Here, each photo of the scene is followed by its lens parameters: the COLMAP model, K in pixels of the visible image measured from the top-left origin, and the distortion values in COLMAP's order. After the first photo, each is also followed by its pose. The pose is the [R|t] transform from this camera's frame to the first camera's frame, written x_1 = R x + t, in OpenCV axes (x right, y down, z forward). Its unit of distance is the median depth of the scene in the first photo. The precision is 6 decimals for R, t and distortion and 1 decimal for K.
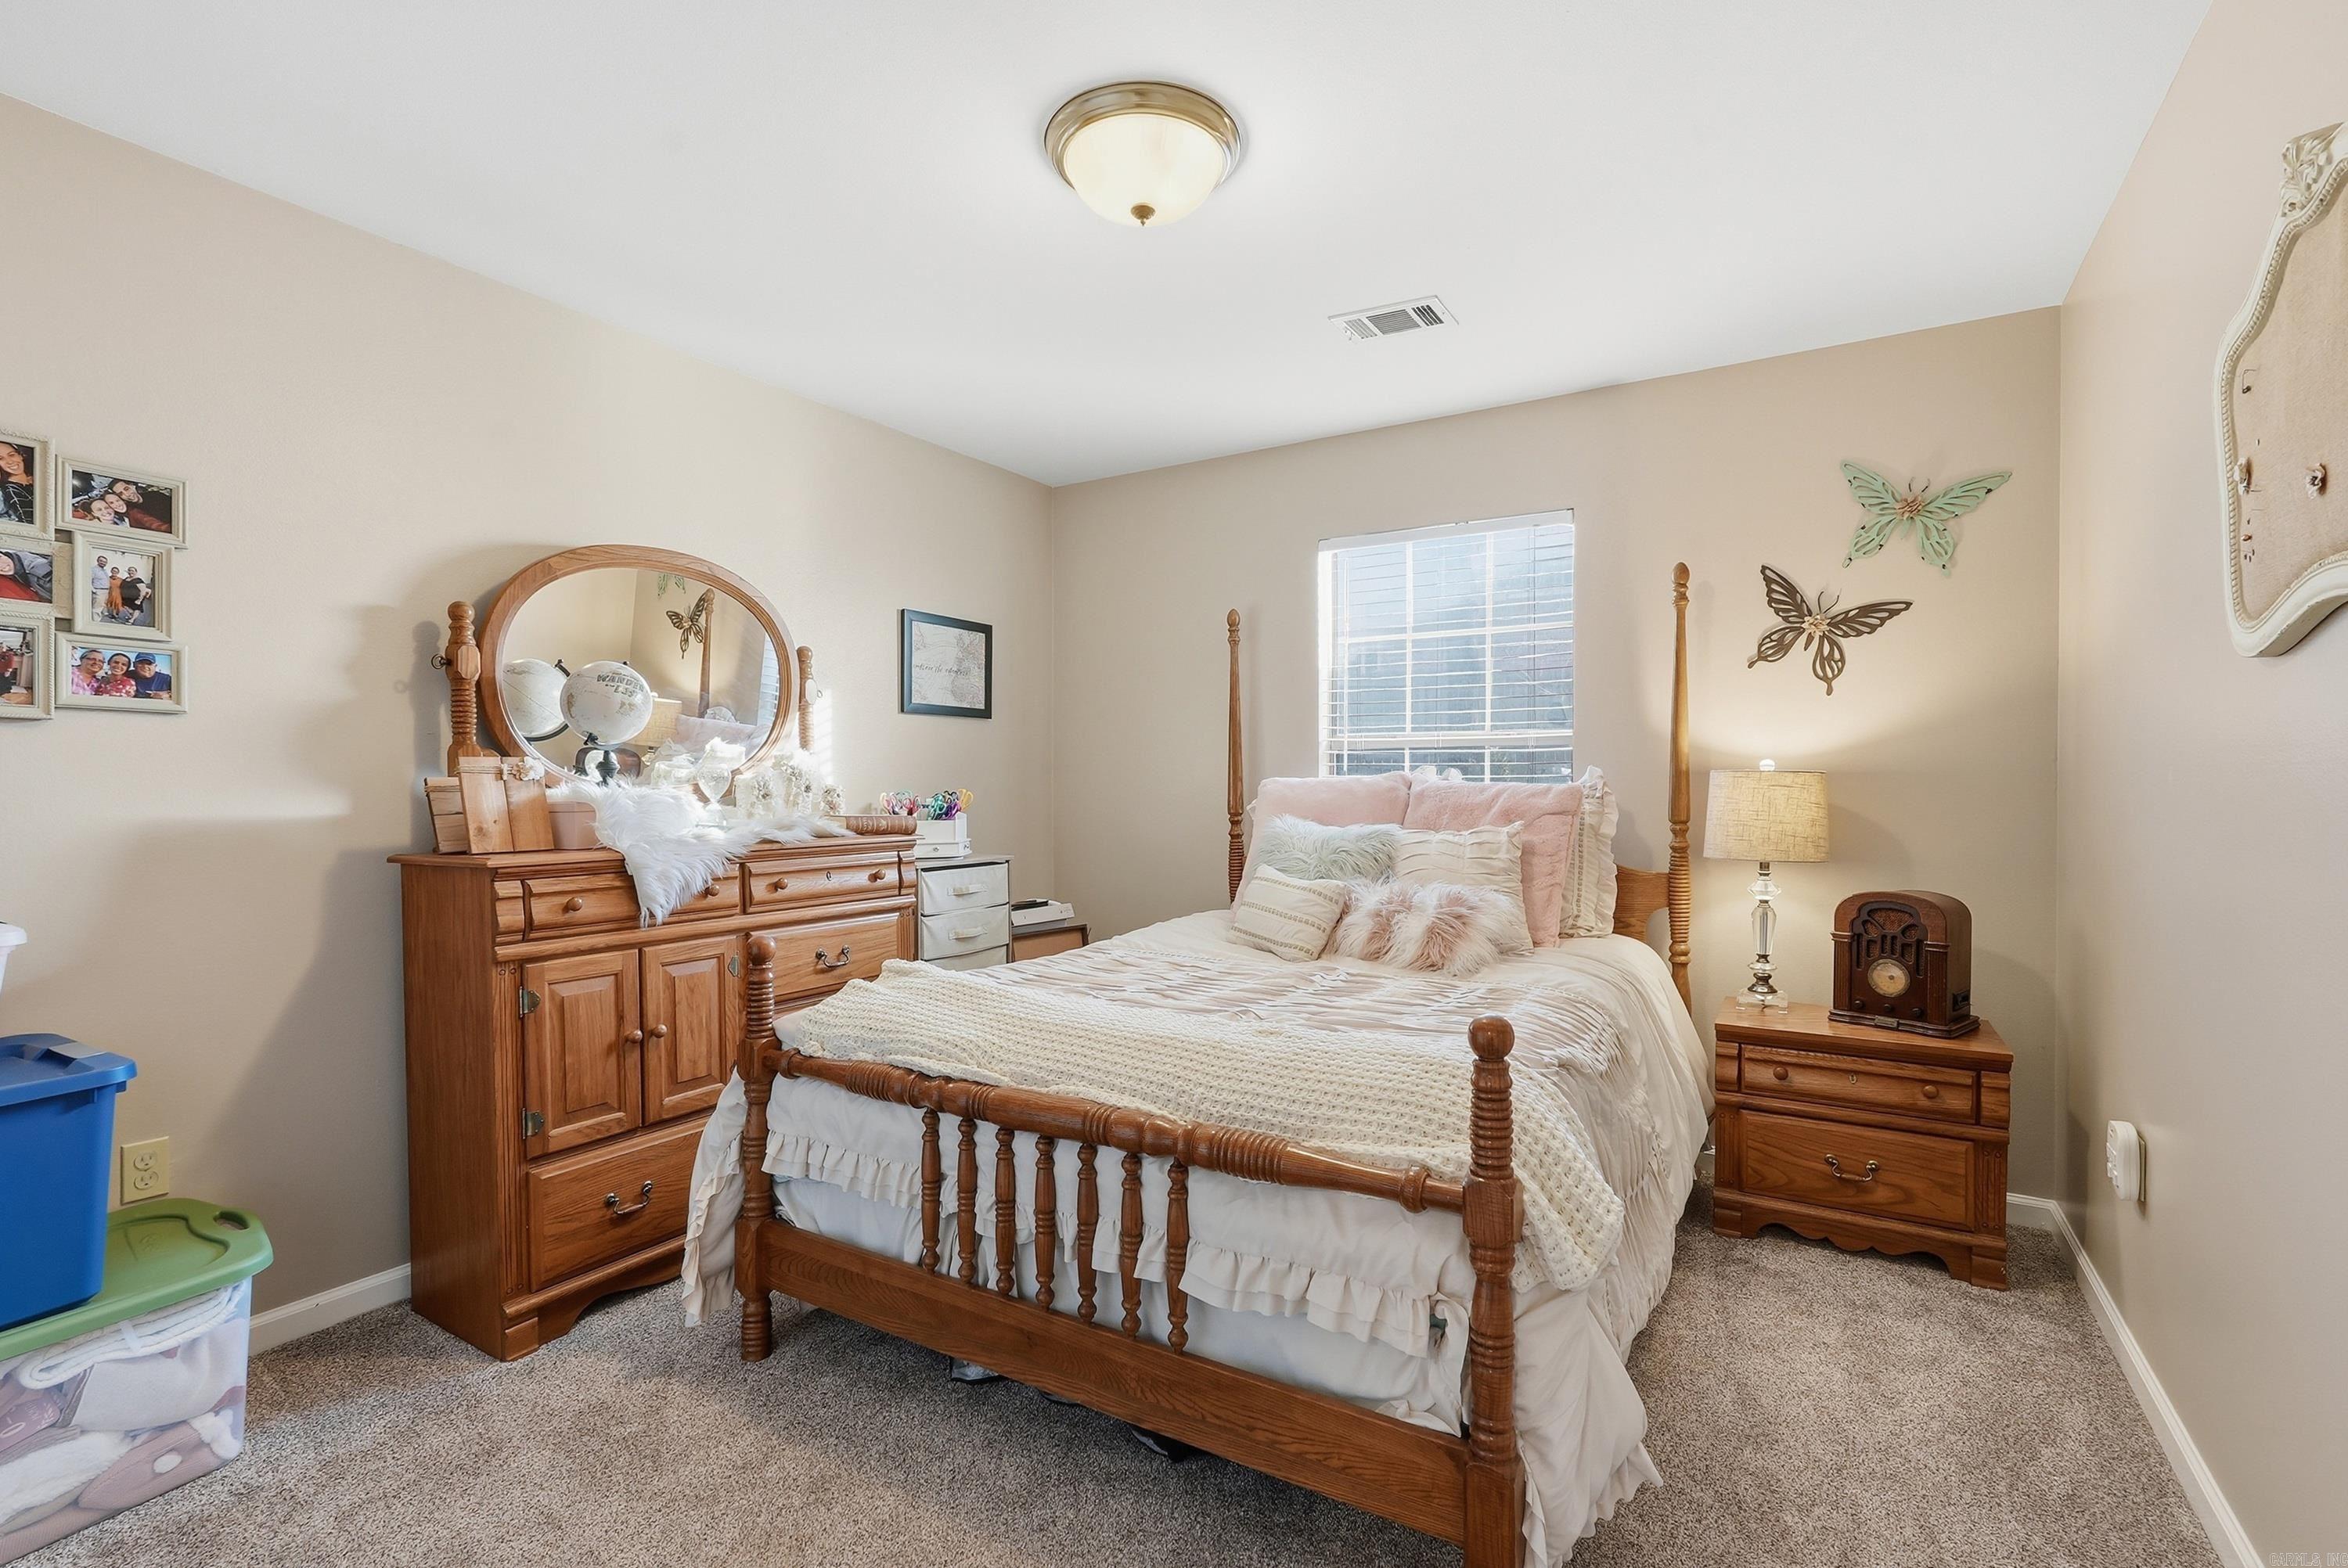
lens RADIAL K [[1050.4, 0, 1174.0], [0, 1050.4, 784.0], [0, 0, 1]] dist [-0.012722, -0.000248]
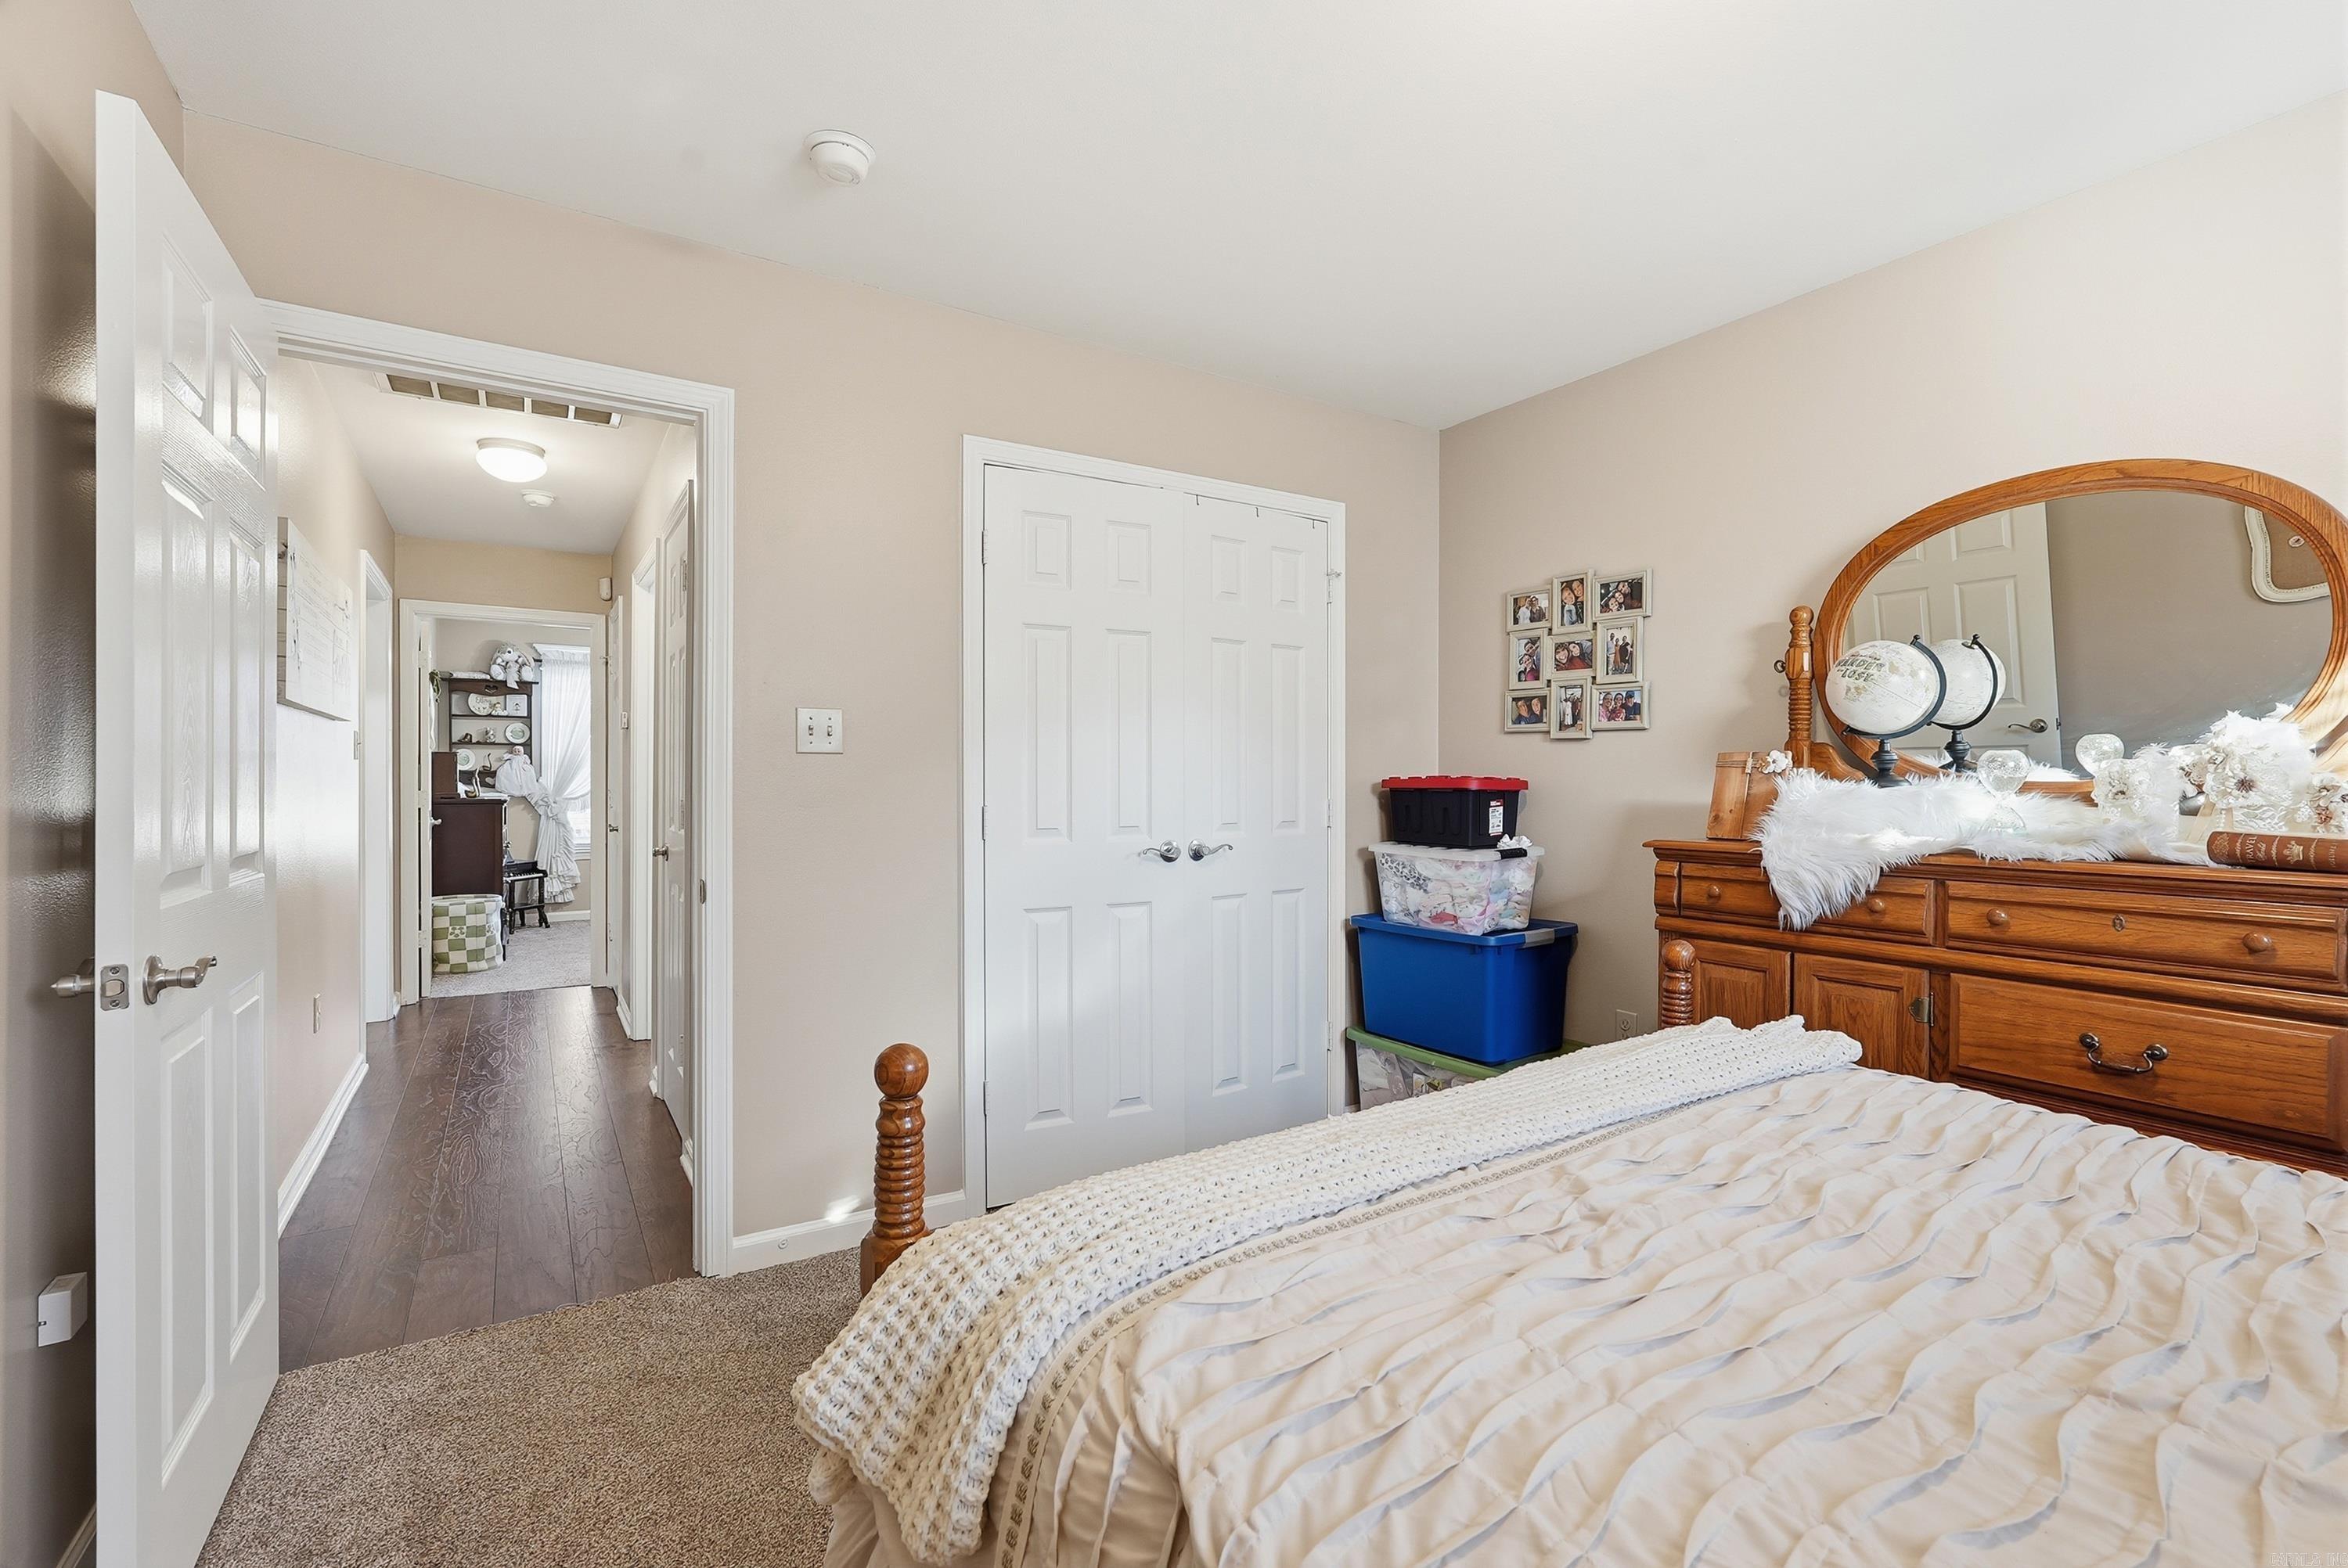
lens RADIAL K [[1050.4, 0, 1174.0], [0, 1050.4, 784.0], [0, 0, 1]] dist [-0.012722, -0.000248]
pose [[-0.462365, 0.005555, -0.886672, 0.682187], [-0.000606, 0.999978, 0.006581, 0.000895], [0.886690, 0.003580, -0.462351, 1.119495]]
